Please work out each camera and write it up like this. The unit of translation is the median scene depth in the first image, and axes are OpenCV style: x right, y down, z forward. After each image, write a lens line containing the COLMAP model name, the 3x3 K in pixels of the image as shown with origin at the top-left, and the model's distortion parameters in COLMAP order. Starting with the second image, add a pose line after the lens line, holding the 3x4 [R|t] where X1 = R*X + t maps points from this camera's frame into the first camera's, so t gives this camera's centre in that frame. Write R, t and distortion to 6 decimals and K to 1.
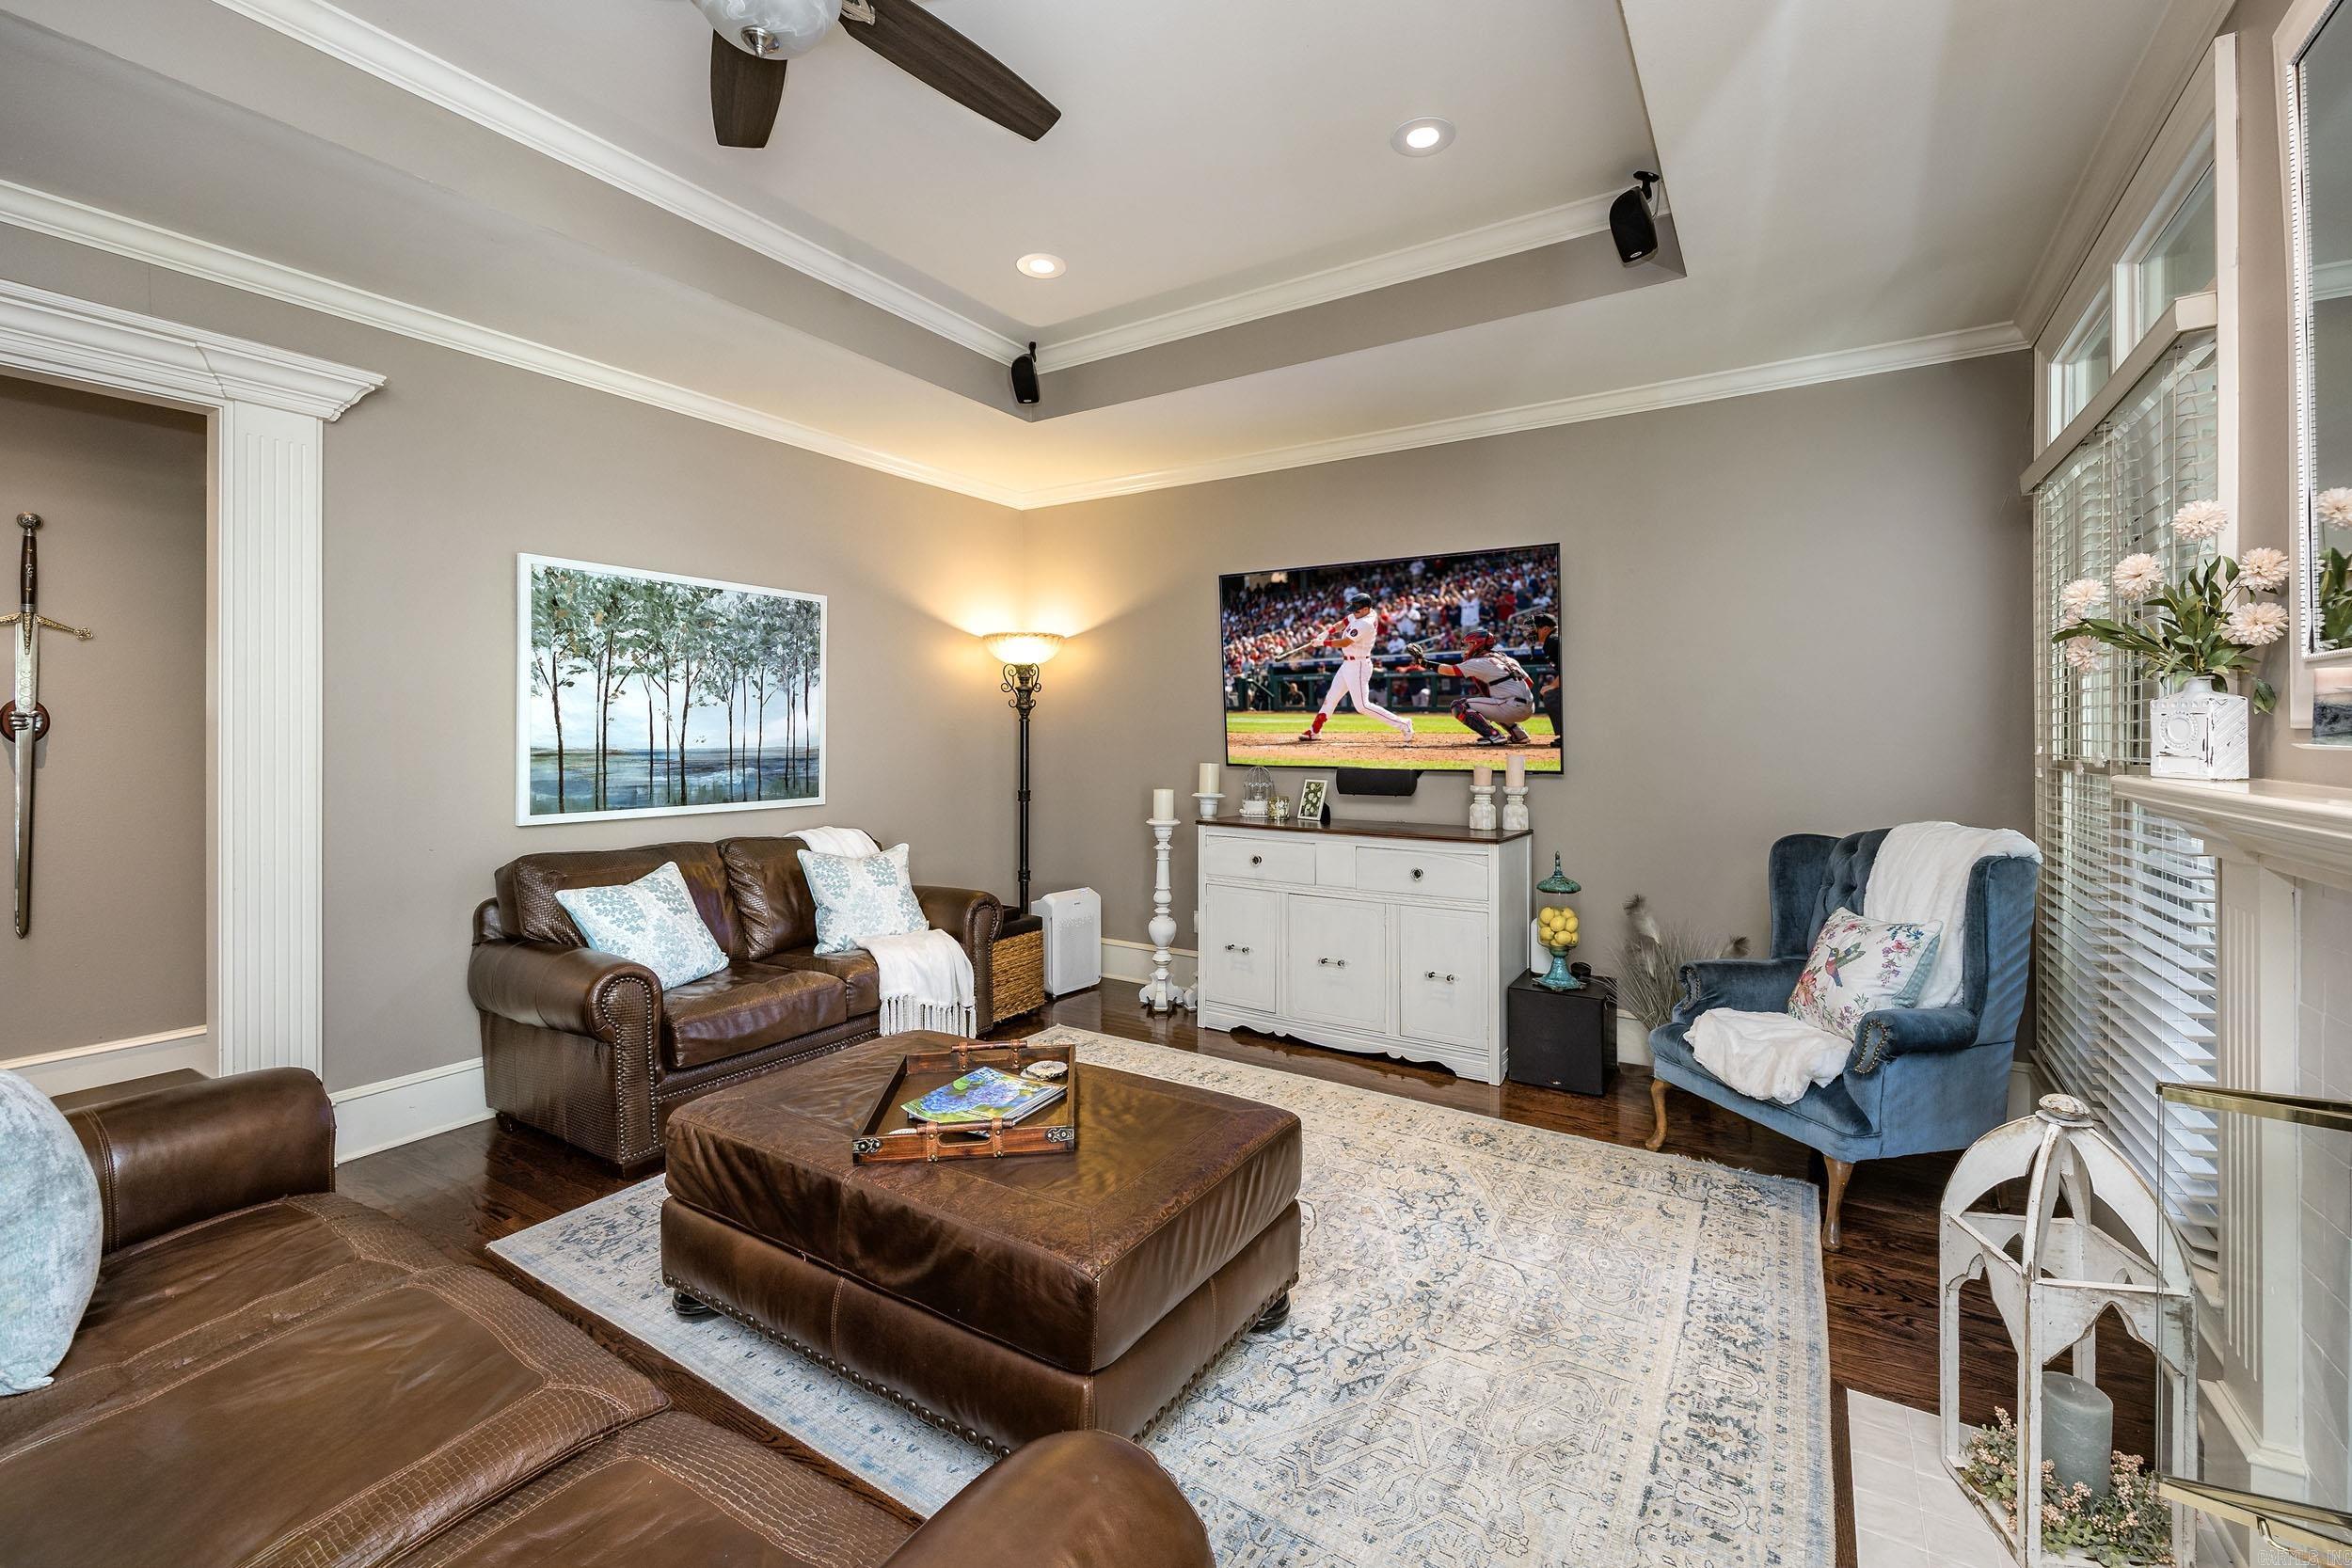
lens RADIAL K [[974.3, 0, 1185.1], [0, 974.3, 735.9], [0, 0, 1]] dist [-0.000578, -0.000035]
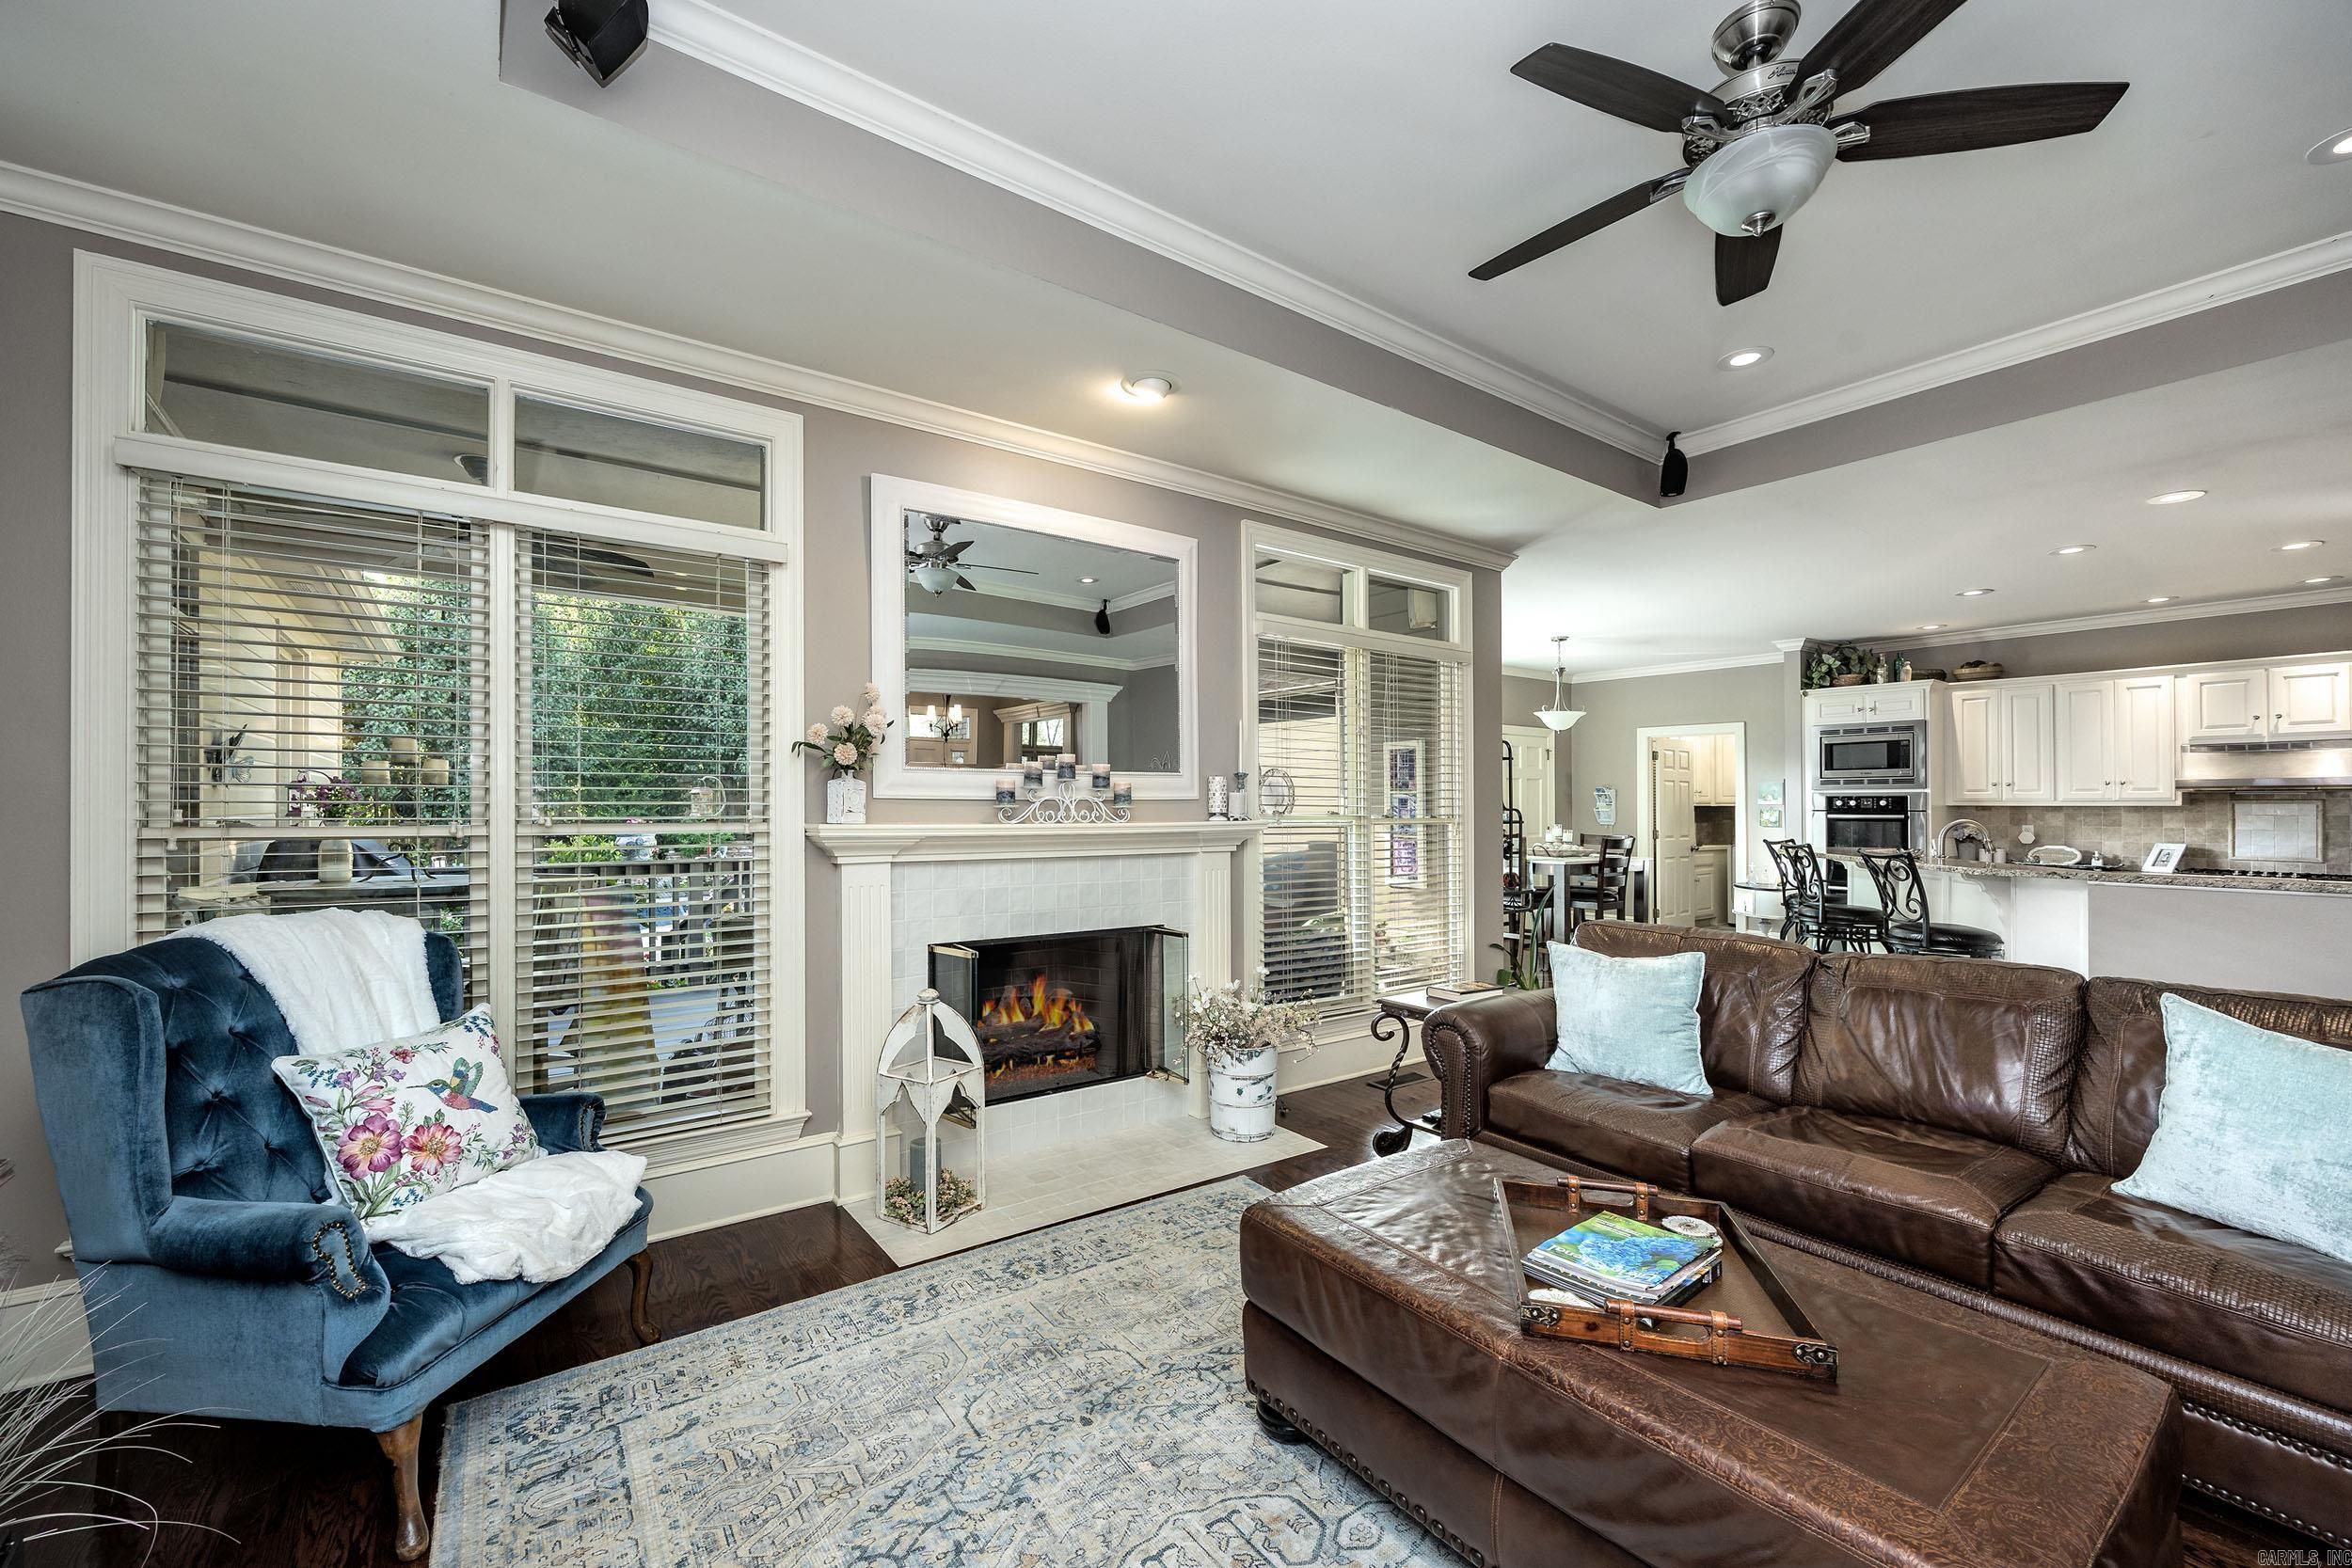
lens RADIAL K [[964.2, 0, 1123.4], [0, 964.2, 791.5], [0, 0, 1]] dist [-0.000481, -0.000013]
pose [[-0.922191, -0.000552, 0.386735, -0.121089], [-0.006729, 0.999871, -0.014618, 0.005573], [-0.386677, -0.016082, -0.922075, 1.756089]]
